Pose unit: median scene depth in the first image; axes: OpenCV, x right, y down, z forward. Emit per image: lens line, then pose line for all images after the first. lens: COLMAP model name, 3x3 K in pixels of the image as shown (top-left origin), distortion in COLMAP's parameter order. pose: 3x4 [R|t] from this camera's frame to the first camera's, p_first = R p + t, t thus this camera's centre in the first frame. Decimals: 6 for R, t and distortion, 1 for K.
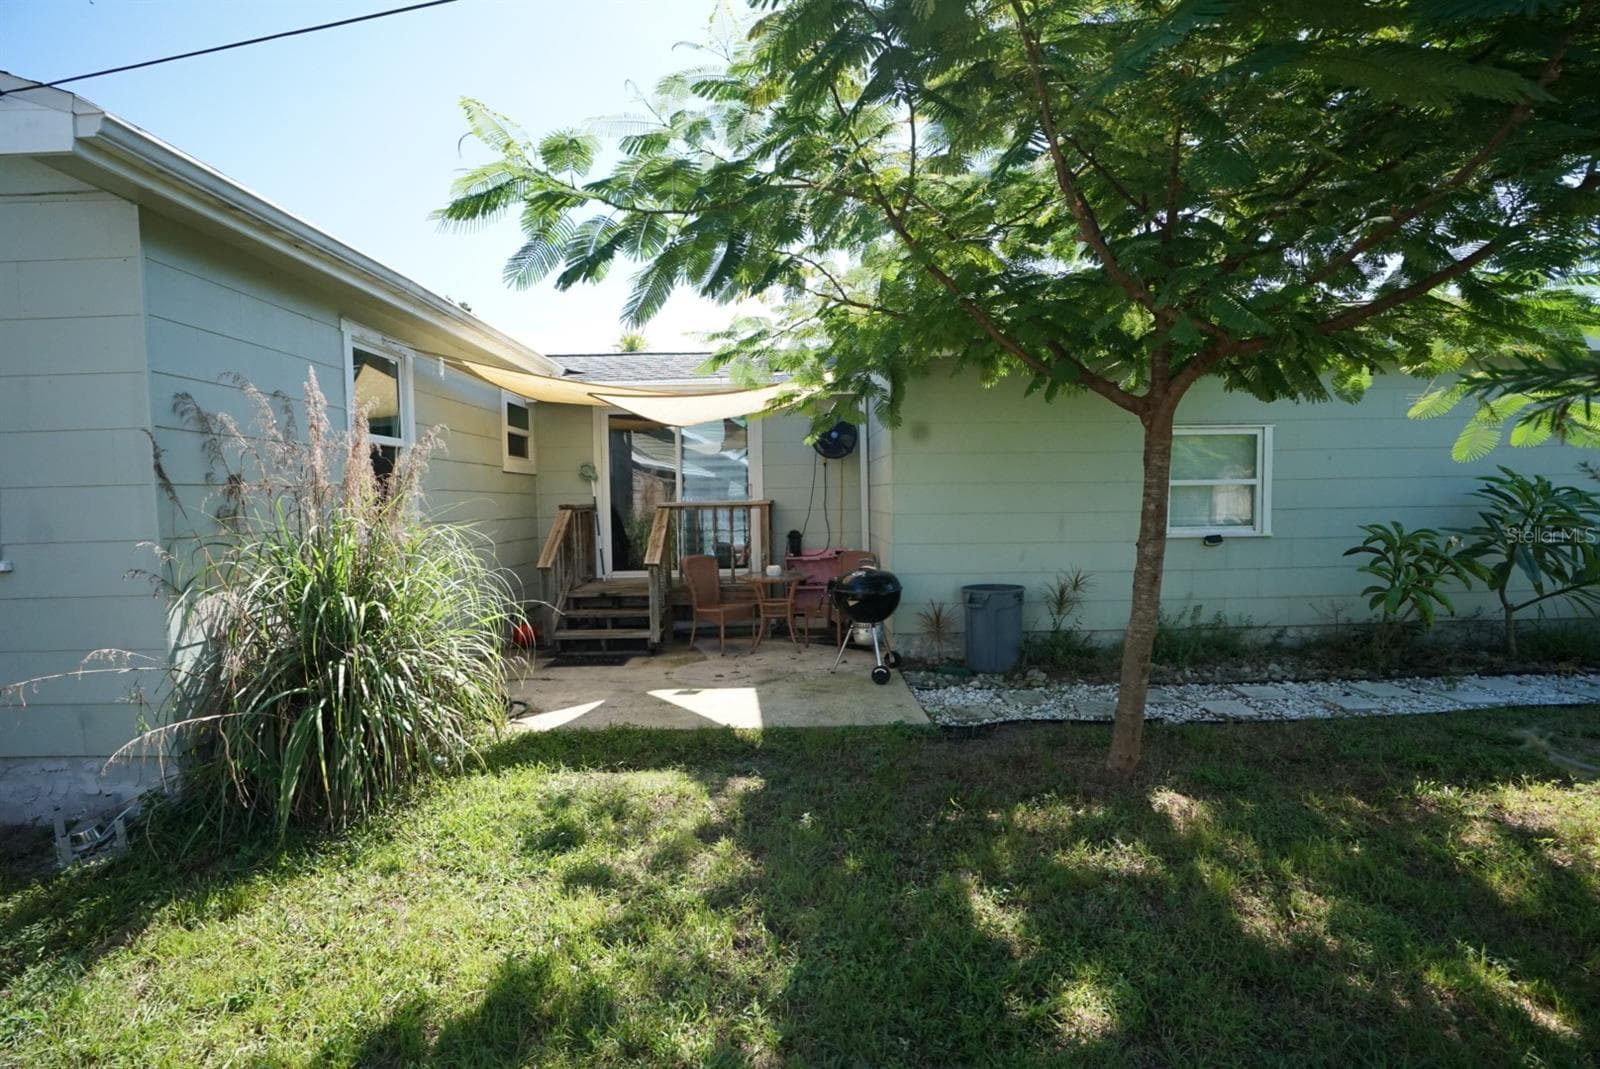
lens RADIAL K [[733.3, 0, 796.5], [0, 733.3, 530.1], [0, 0, 1]] dist [-0.062239, 0.023071]
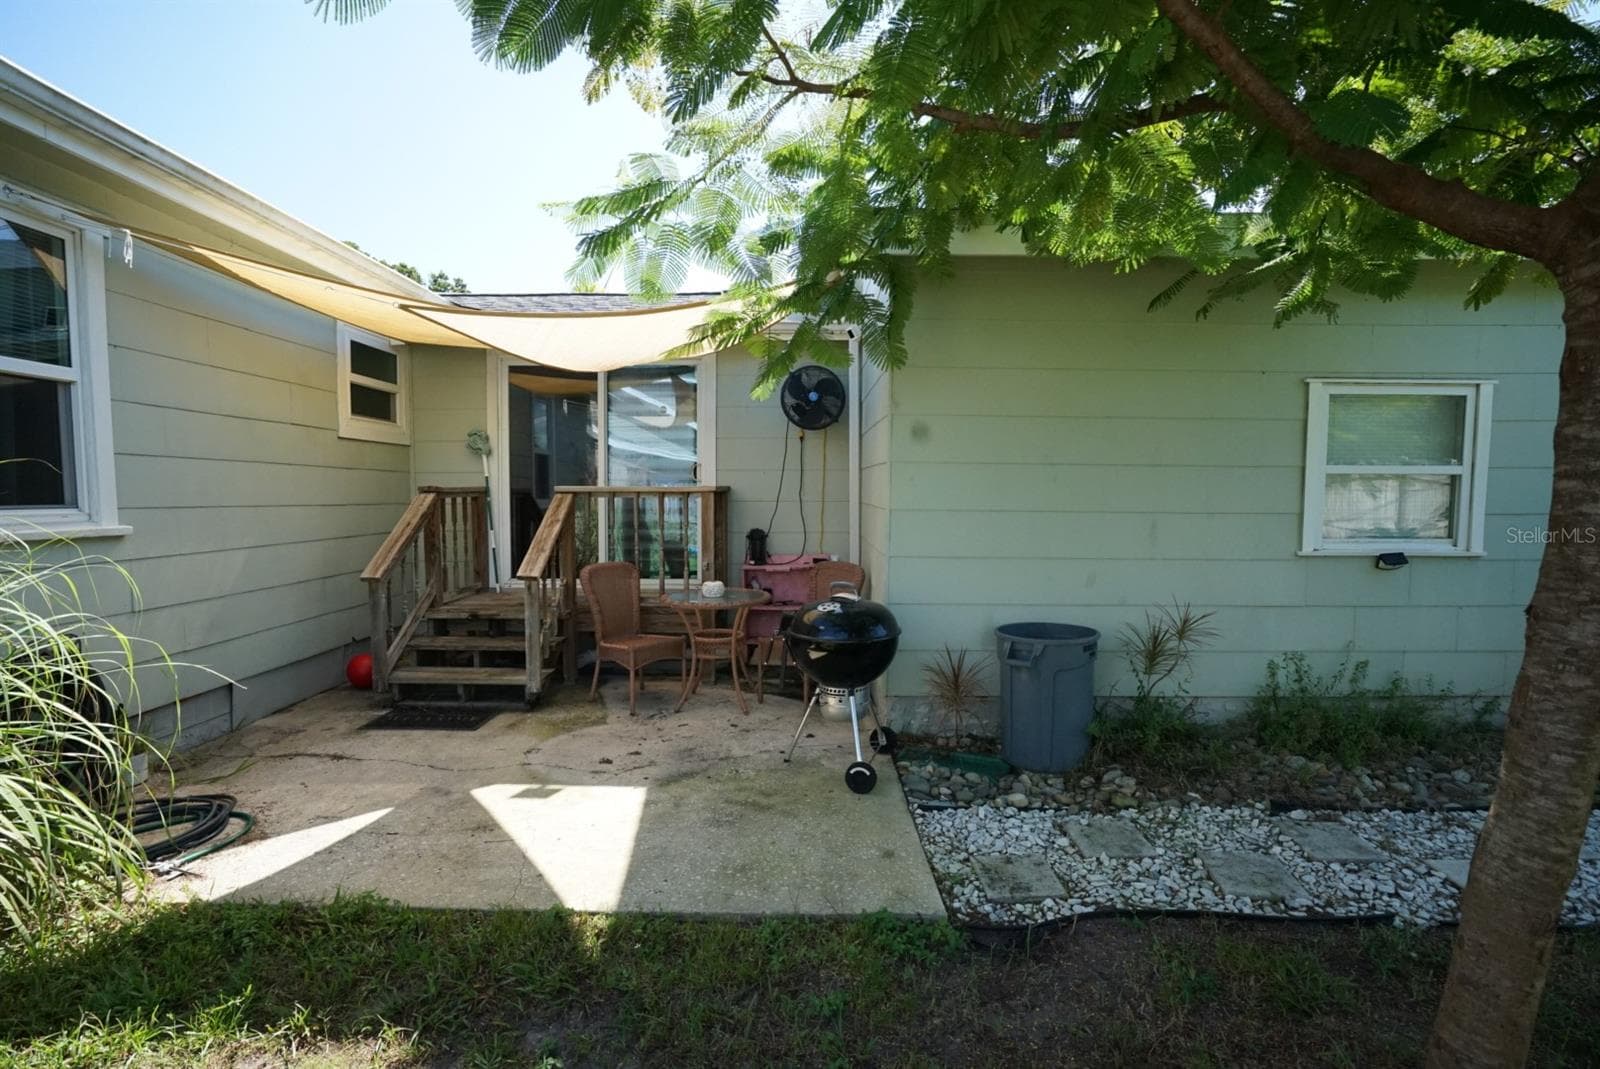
lens RADIAL K [[733.3, 0, 796.5], [0, 733.3, 530.1], [0, 0, 1]] dist [-0.062239, 0.023071]
pose [[0.999686, 0.021196, -0.013332, 0.101437], [-0.021046, 0.999715, 0.011246, -0.015823], [0.013566, -0.010962, 0.999848, 0.617578]]
